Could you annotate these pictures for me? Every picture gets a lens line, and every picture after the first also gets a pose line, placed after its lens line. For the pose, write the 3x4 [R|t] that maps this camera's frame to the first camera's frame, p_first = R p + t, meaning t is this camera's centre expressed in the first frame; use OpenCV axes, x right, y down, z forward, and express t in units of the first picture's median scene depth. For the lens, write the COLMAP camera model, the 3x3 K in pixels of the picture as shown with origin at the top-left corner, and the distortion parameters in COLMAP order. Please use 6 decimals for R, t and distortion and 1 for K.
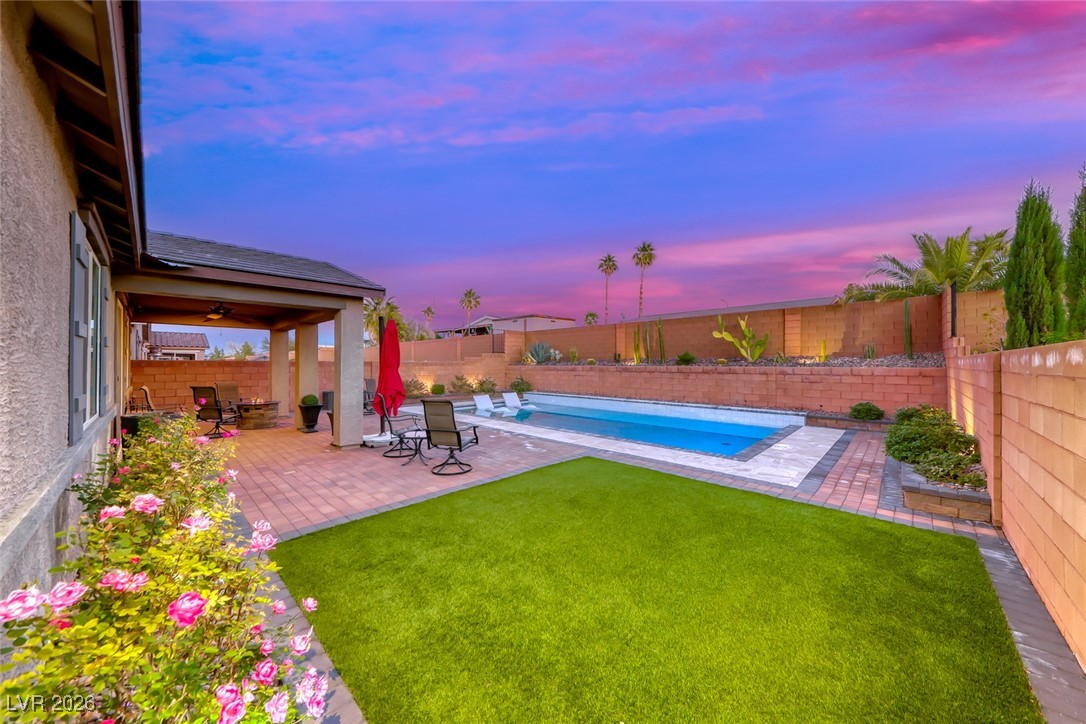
lens RADIAL K [[377.7, 0, 538.2], [0, 377.7, 361.5], [0, 0, 1]] dist [0.013878, -0.000571]
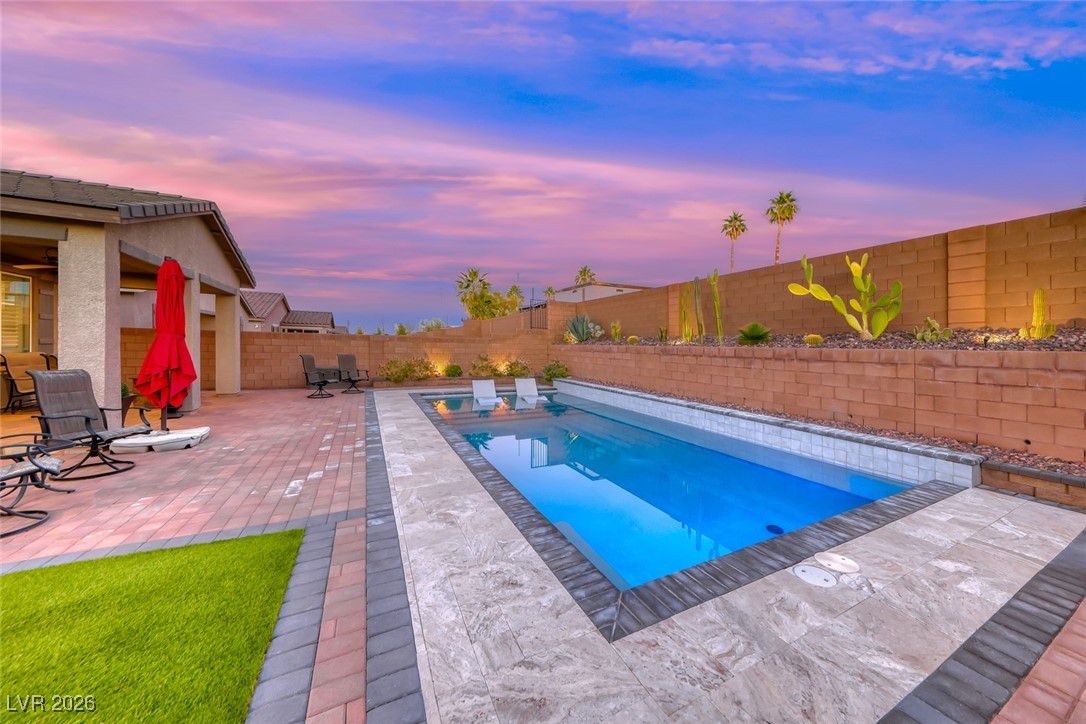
lens RADIAL K [[385.0, 0, 568.8], [0, 385.0, 345.0], [0, 0, 1]] dist [0.002123, -0.000399]
pose [[0.955070, 0.018467, -0.295804, 0.295529], [-0.018484, 0.999825, 0.002738, 0.012604], [0.295803, 0.002853, 0.955245, 0.340110]]
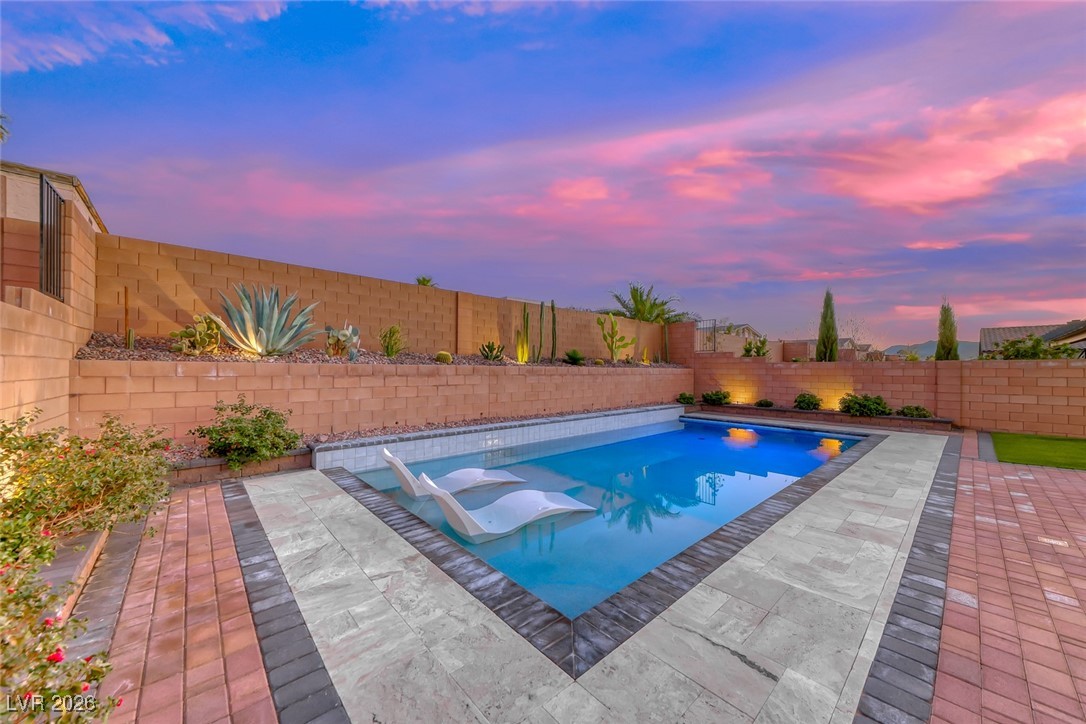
lens RADIAL K [[377.7, 0, 535.4], [0, 377.7, 367.6], [0, 0, 1]] dist [0.013878, -0.000571]
pose [[0.070395, 0.002394, 0.997516, -0.443717], [-0.017033, 0.999854, -0.001197, 0.015819], [-0.997374, -0.016907, 0.070425, 1.048588]]
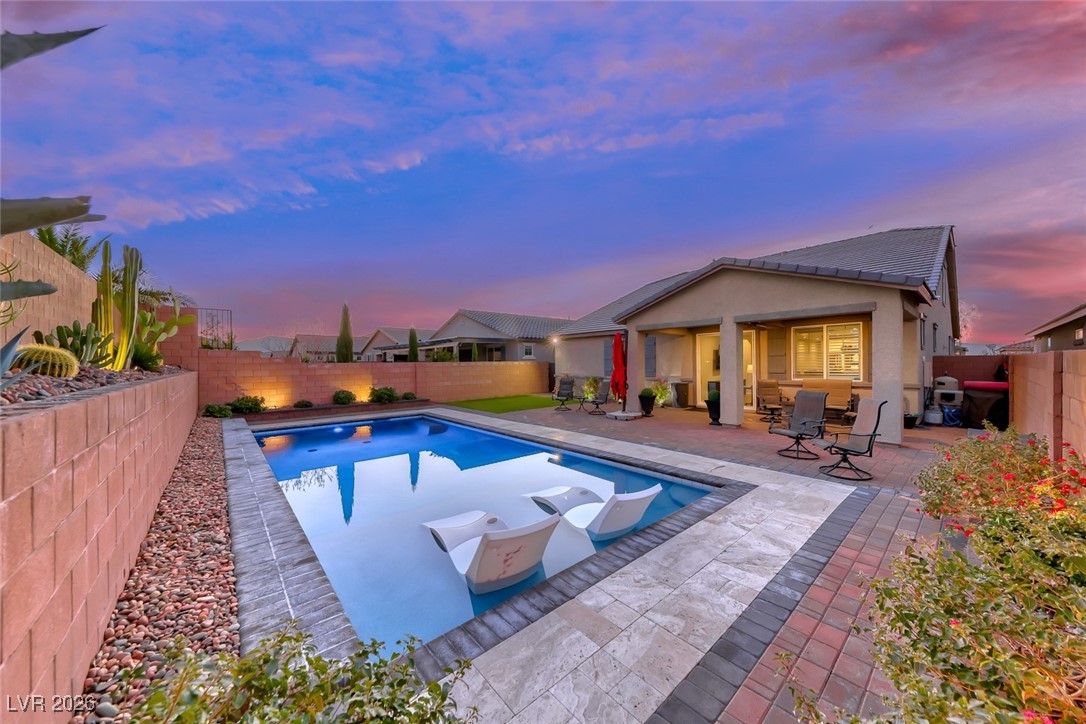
lens RADIAL K [[377.7, 0, 542.5], [0, 377.7, 365.6], [0, 0, 1]] dist [0.013878, -0.000571]
pose [[-0.996748, 0.007037, 0.080271, -0.123558], [0.006755, 0.999970, -0.003787, 0.006030], [-0.080295, -0.003233, -0.996766, 1.437156]]
